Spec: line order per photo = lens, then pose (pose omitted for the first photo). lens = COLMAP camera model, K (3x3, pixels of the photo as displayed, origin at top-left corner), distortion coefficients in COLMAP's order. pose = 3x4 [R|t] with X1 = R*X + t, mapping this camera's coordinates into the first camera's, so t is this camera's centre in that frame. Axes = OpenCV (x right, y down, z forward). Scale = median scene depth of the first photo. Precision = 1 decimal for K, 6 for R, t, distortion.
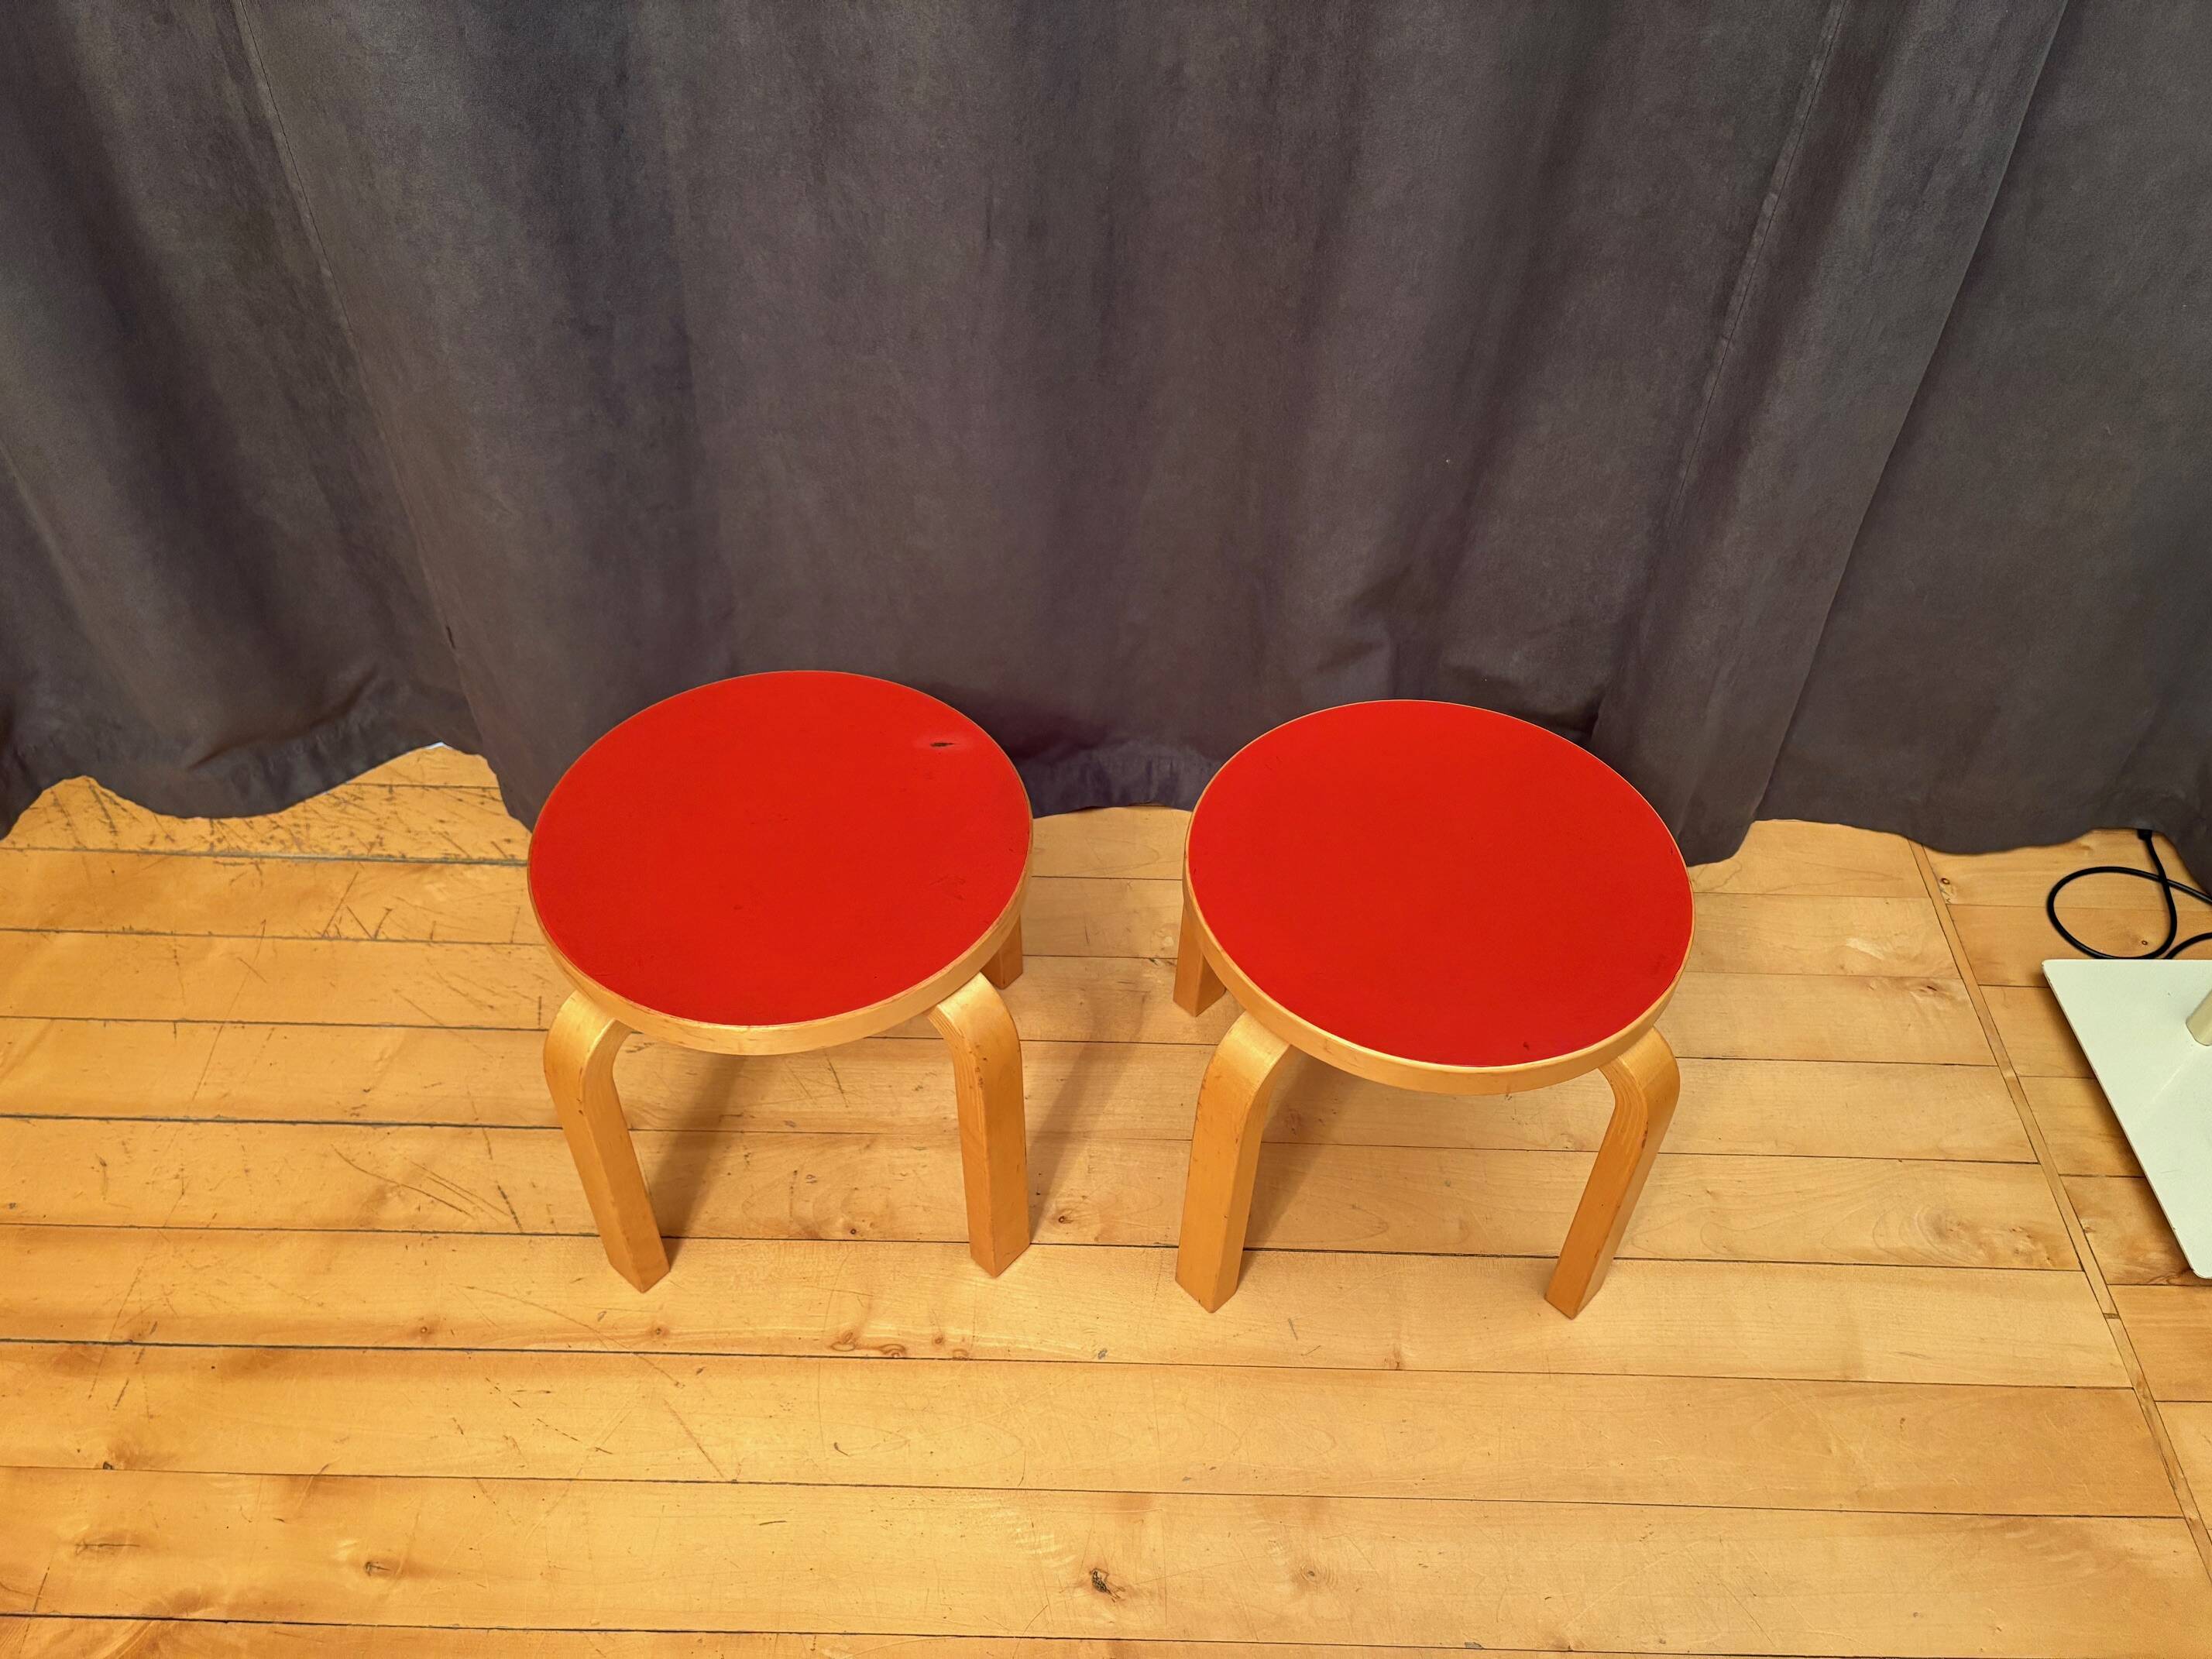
lens RADIAL K [[1685.6, 0, 1104.2], [0, 1685.6, 838.8], [0, 0, 1]] dist [0.032056, -0.042596]
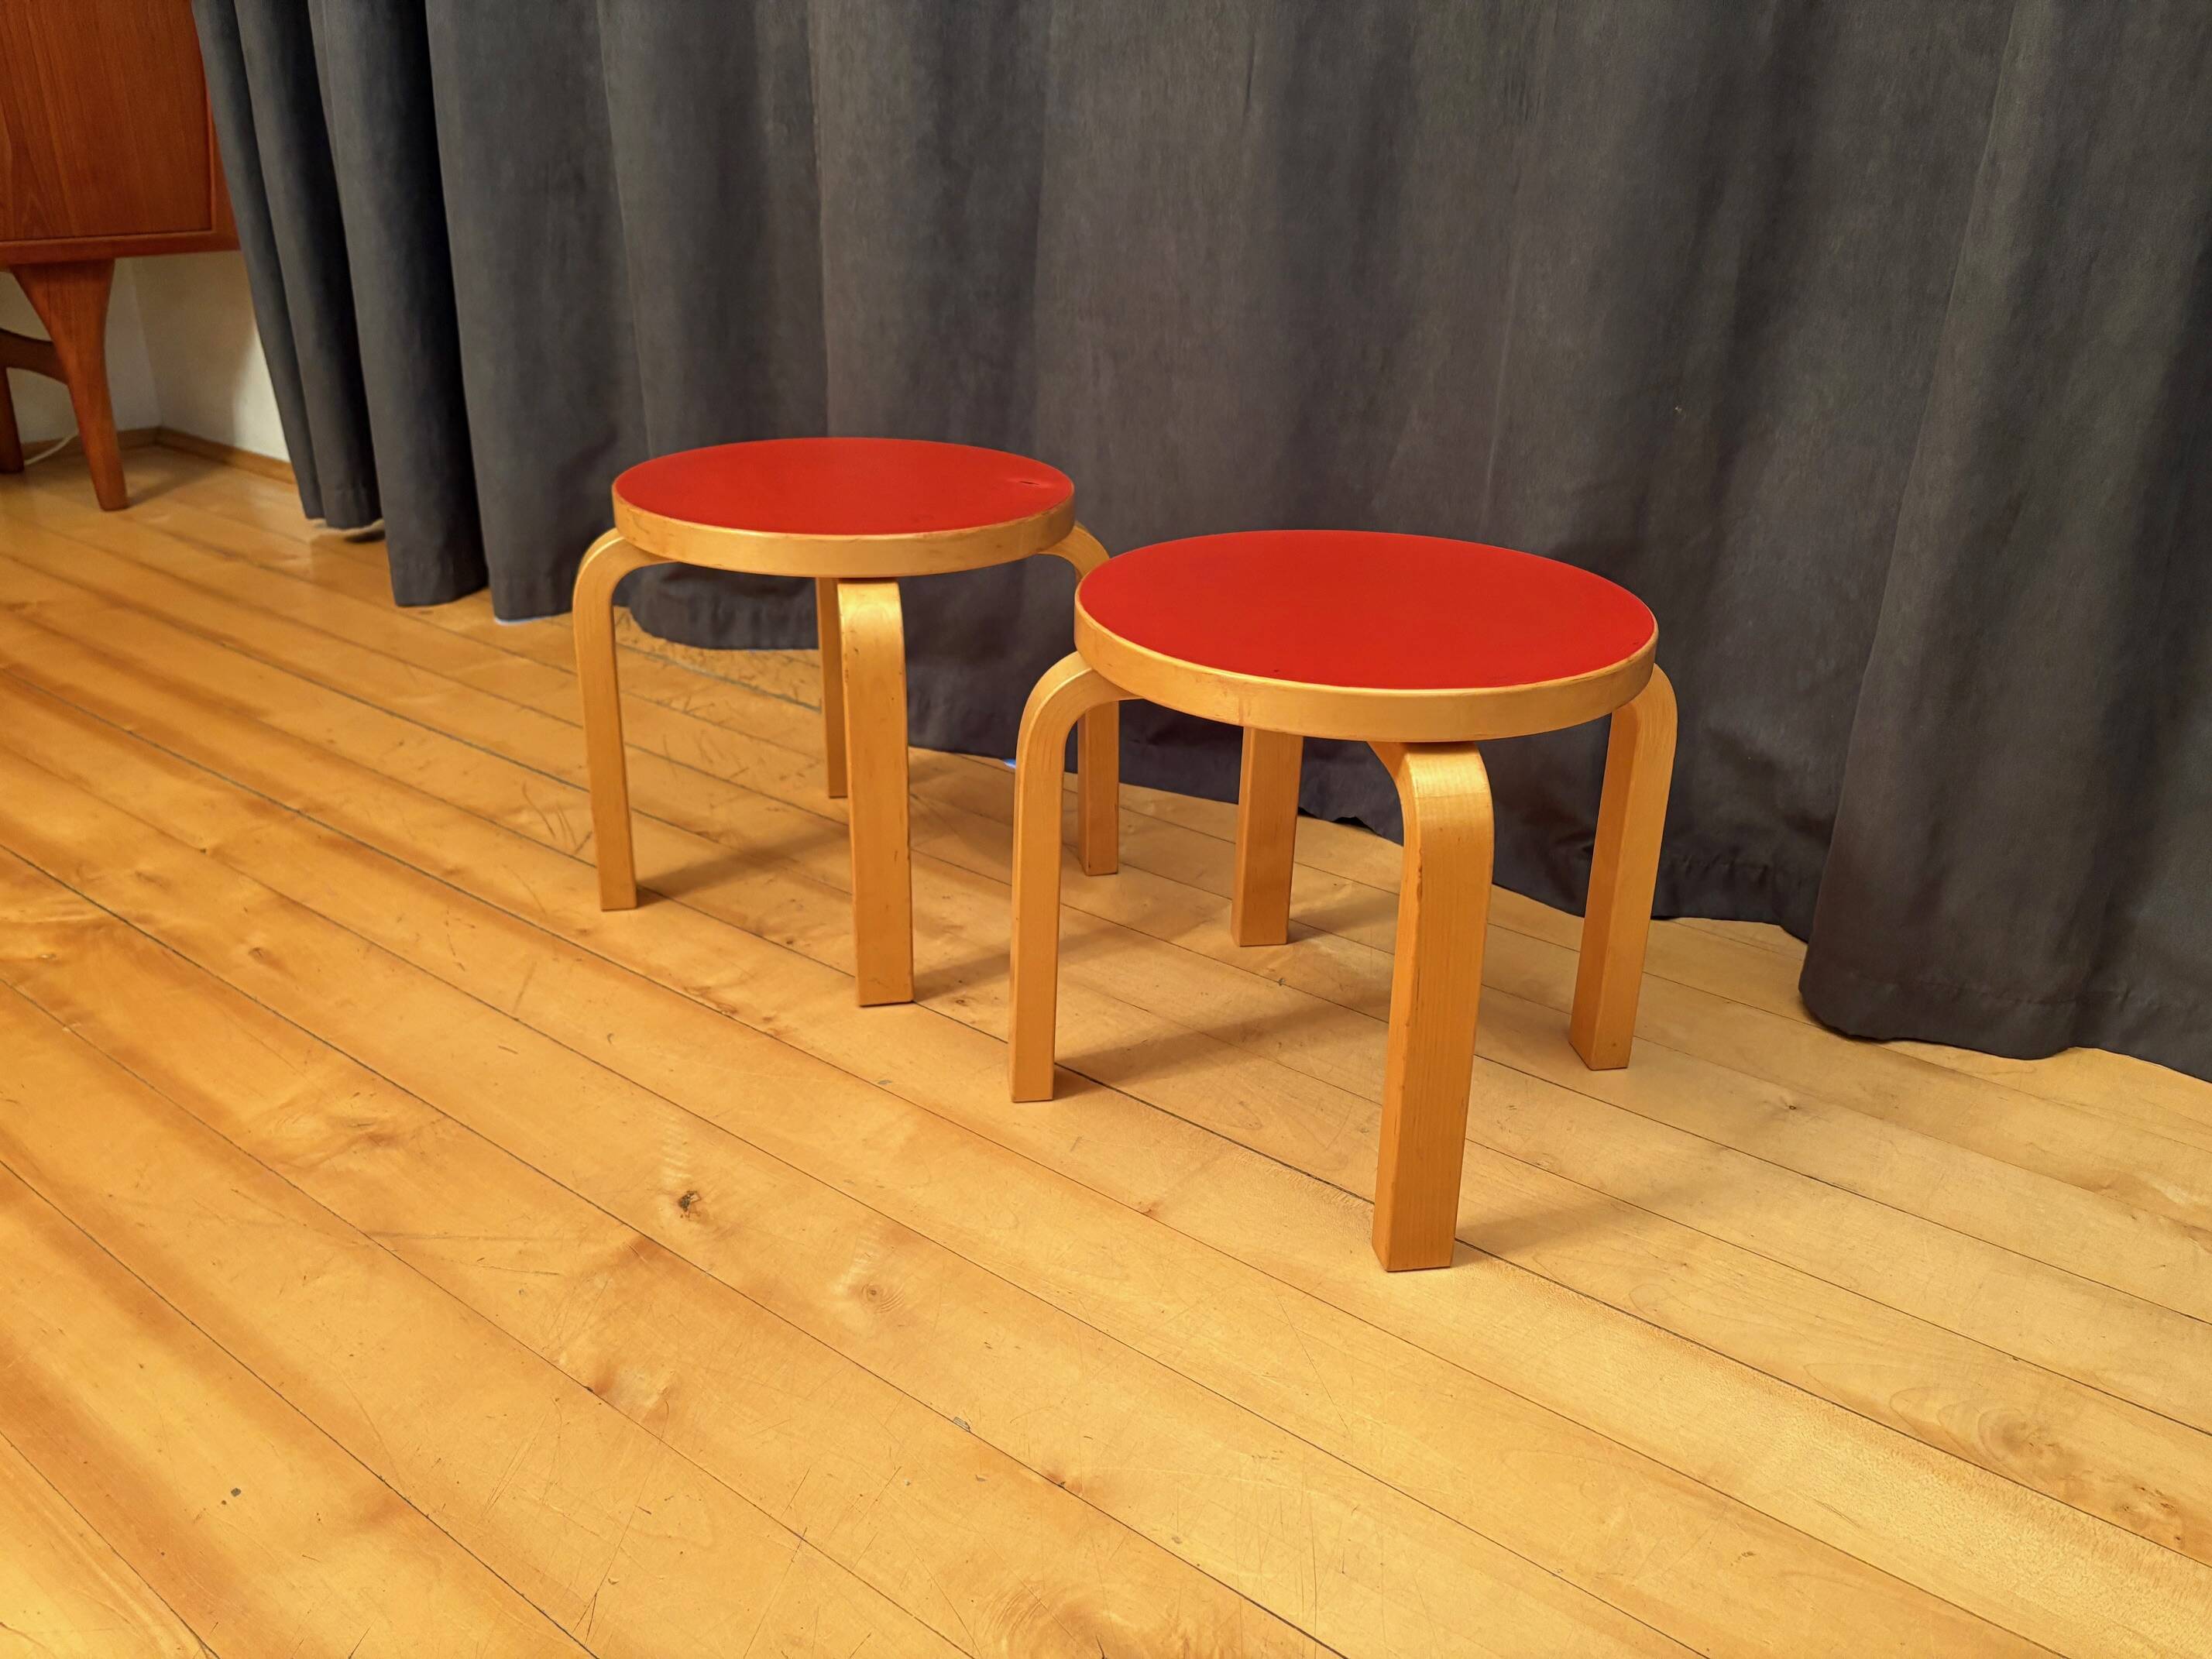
lens RADIAL K [[1685.6, 0, 1114.3], [0, 1685.6, 830.3], [0, 0, 1]] dist [0.032056, -0.042596]
pose [[0.805116, 0.237369, -0.543548, 0.520460], [-0.435418, 0.858815, -0.269903, 0.357735], [0.402740, 0.453974, 0.794801, 0.264485]]
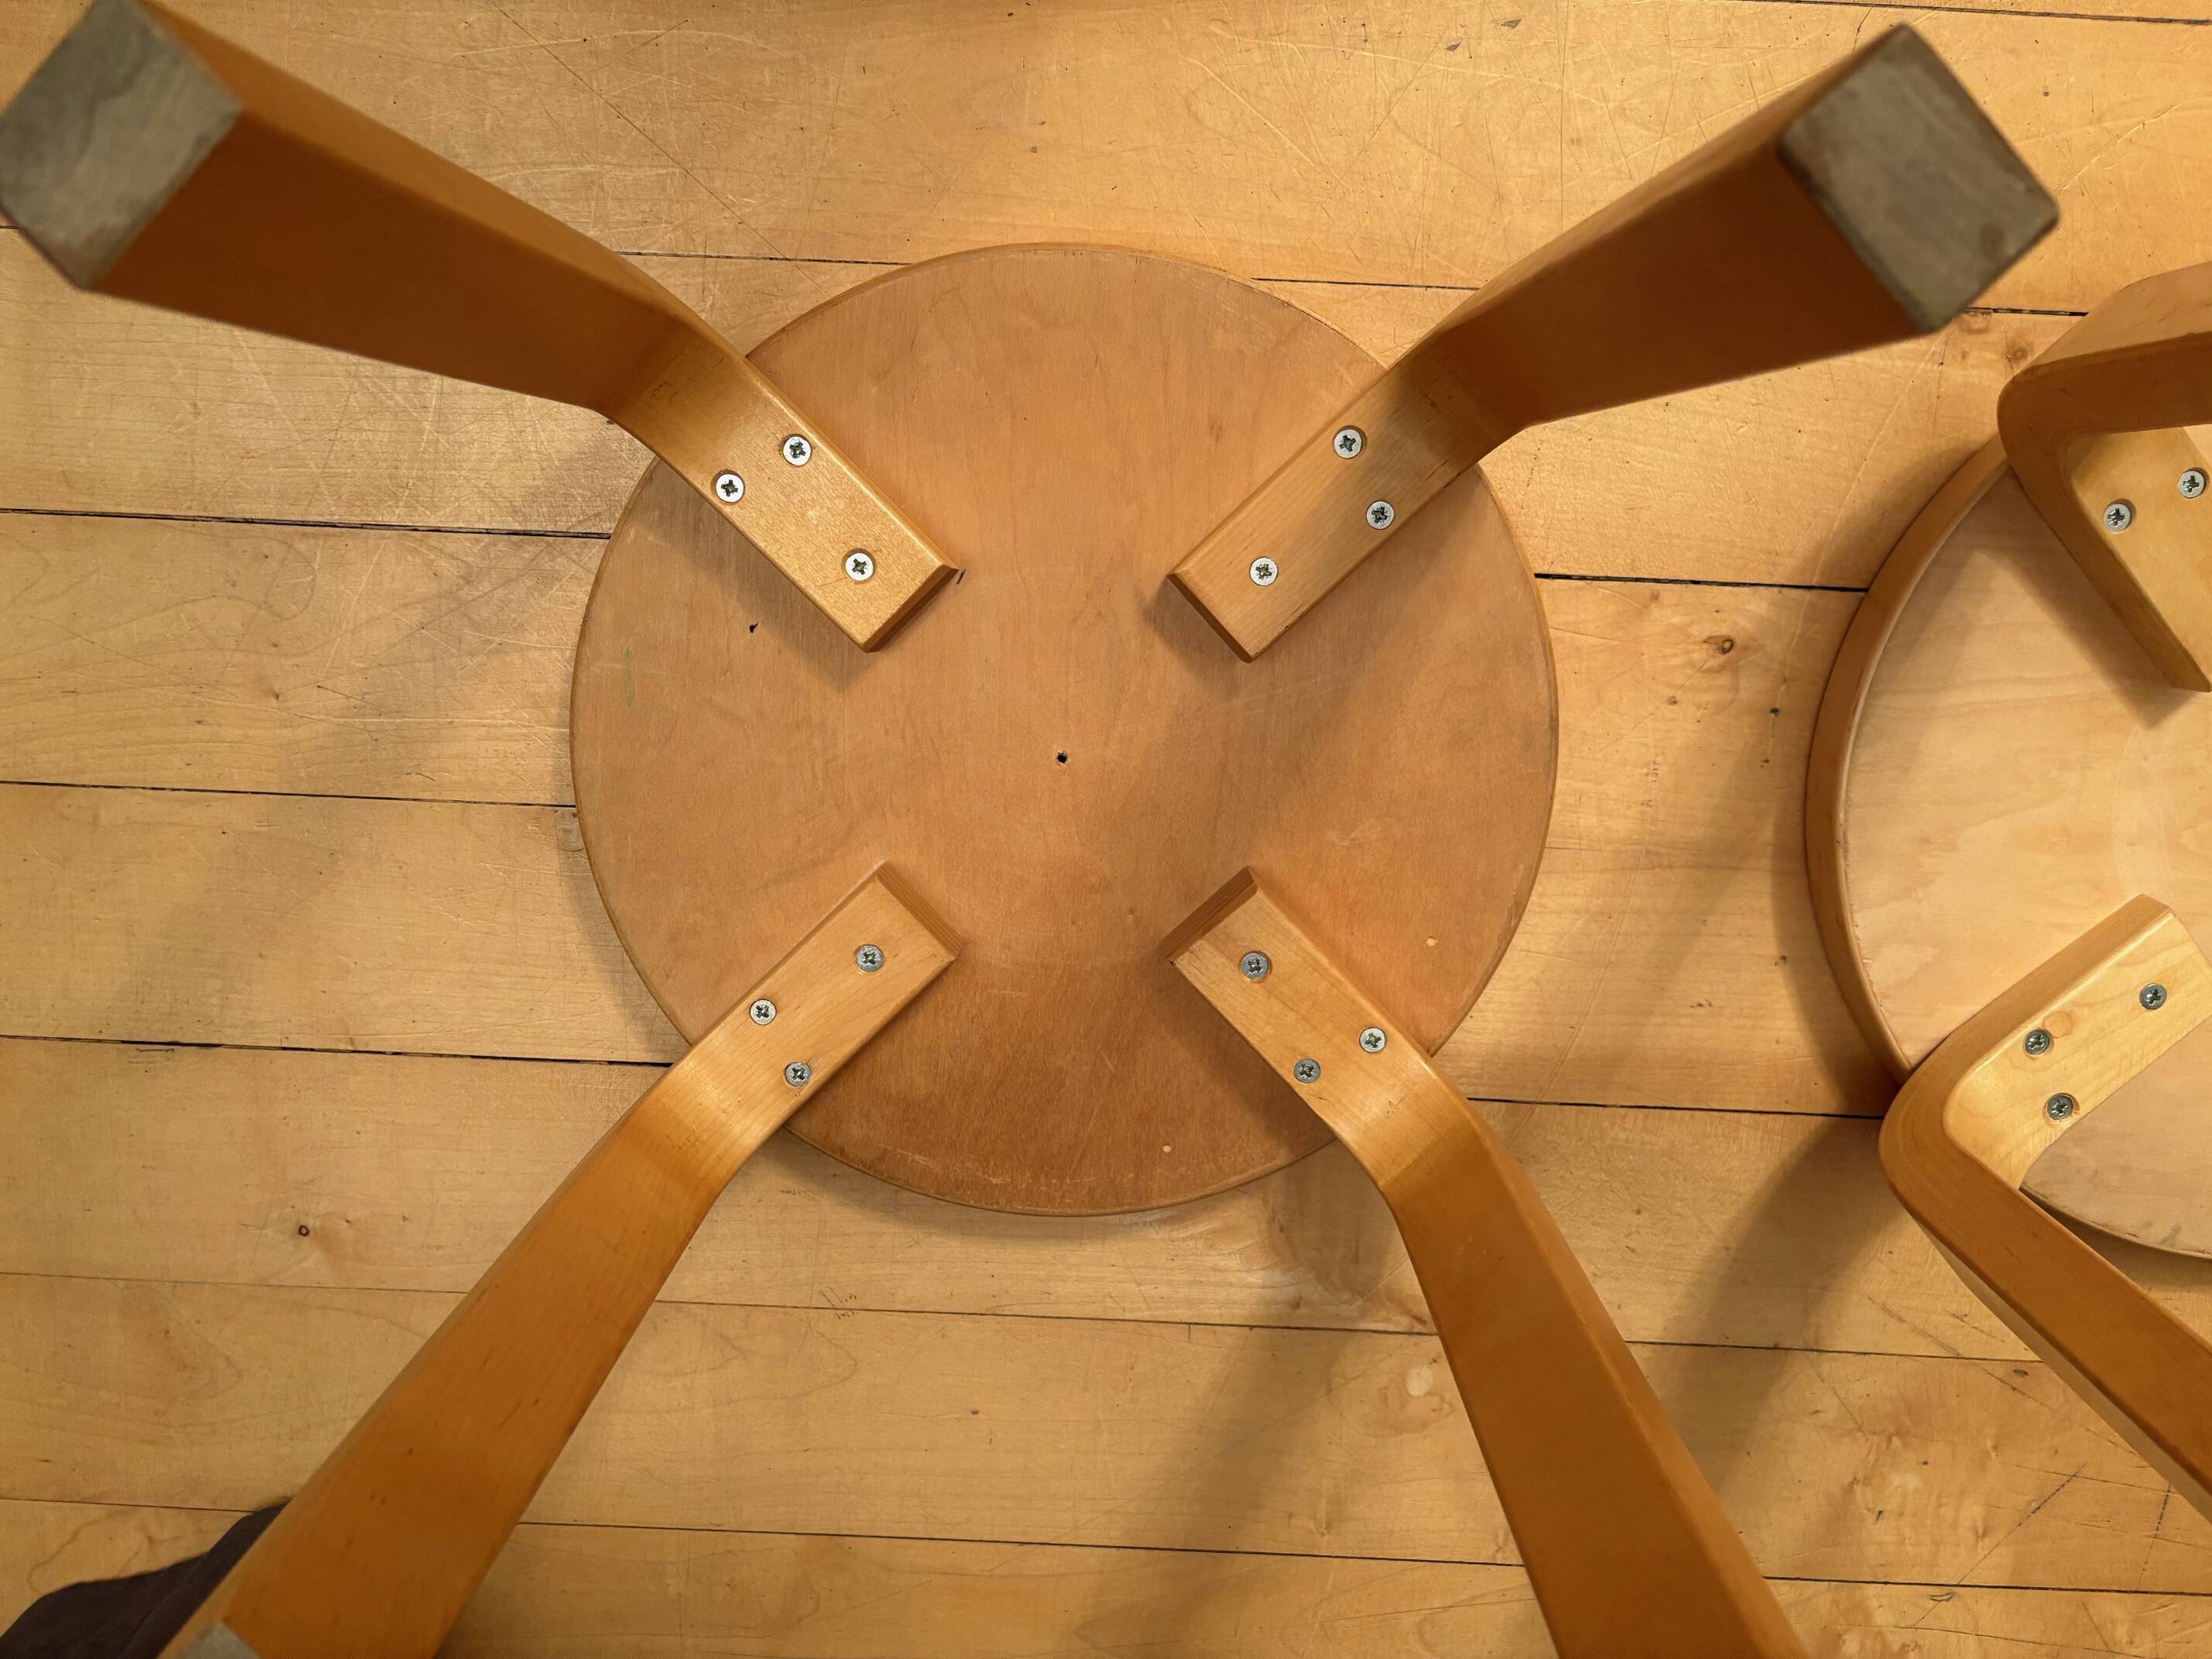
lens RADIAL K [[1685.6, 0, 1107.8], [0, 1685.6, 839.9], [0, 0, 1]] dist [0.032056, -0.042596]
pose [[-0.999506, -0.025362, -0.018564, 0.148435], [0.011210, -0.839455, 0.543314, -0.065852], [-0.029364, 0.542837, 0.839325, 0.655564]]
